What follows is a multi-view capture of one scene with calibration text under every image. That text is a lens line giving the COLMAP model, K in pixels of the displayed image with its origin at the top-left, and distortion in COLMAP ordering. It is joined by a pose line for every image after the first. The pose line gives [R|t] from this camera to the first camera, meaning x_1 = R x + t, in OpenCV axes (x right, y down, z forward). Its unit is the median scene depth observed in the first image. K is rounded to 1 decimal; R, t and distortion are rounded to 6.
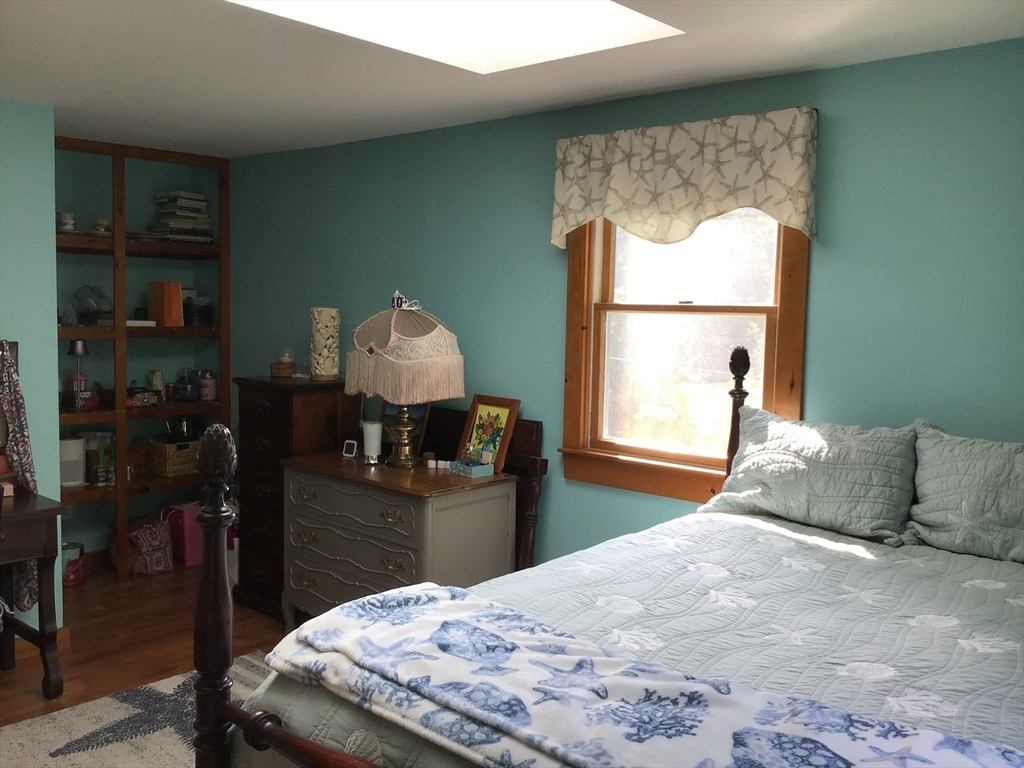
lens RADIAL K [[927.4, 0, 512.0], [0, 927.4, 384.0], [0, 0, 1]] dist [0.111507, -0.230283]
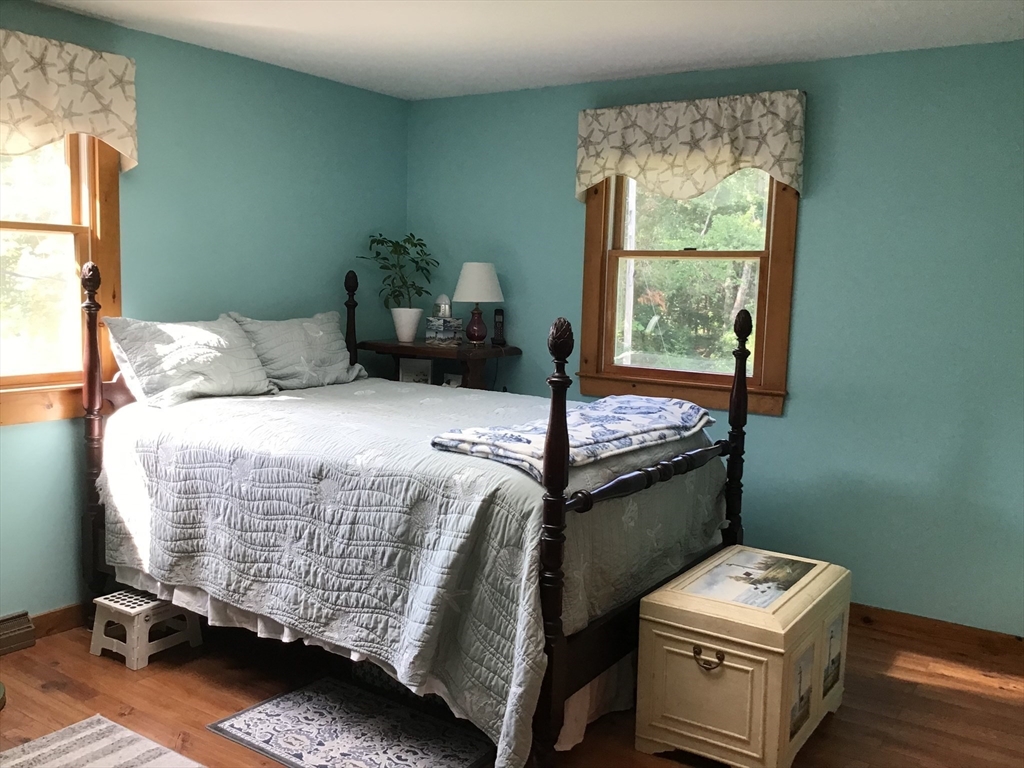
lens RADIAL K [[927.4, 0, 512.0], [0, 927.4, 384.0], [0, 0, 1]] dist [0.111507, -0.230283]
pose [[-0.141302, -0.136953, 0.980448, -1.011924], [0.048706, 0.988224, 0.145058, -0.040091], [-0.988768, 0.068251, -0.132967, 0.743595]]
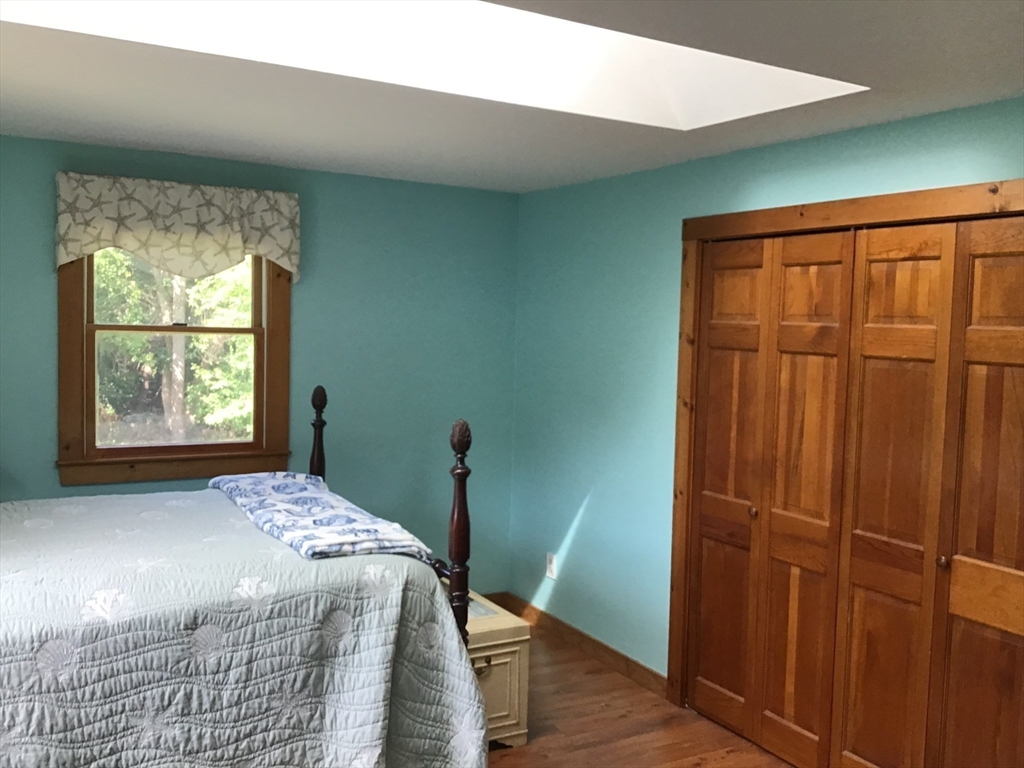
lens RADIAL K [[927.4, 0, 512.0], [0, 927.4, 384.0], [0, 0, 1]] dist [0.111507, -0.230283]
pose [[-0.946791, -0.069913, 0.314163, -0.686650], [-0.023139, 0.988382, 0.150218, -0.131832], [-0.321016, 0.134956, -0.937409, 1.296376]]
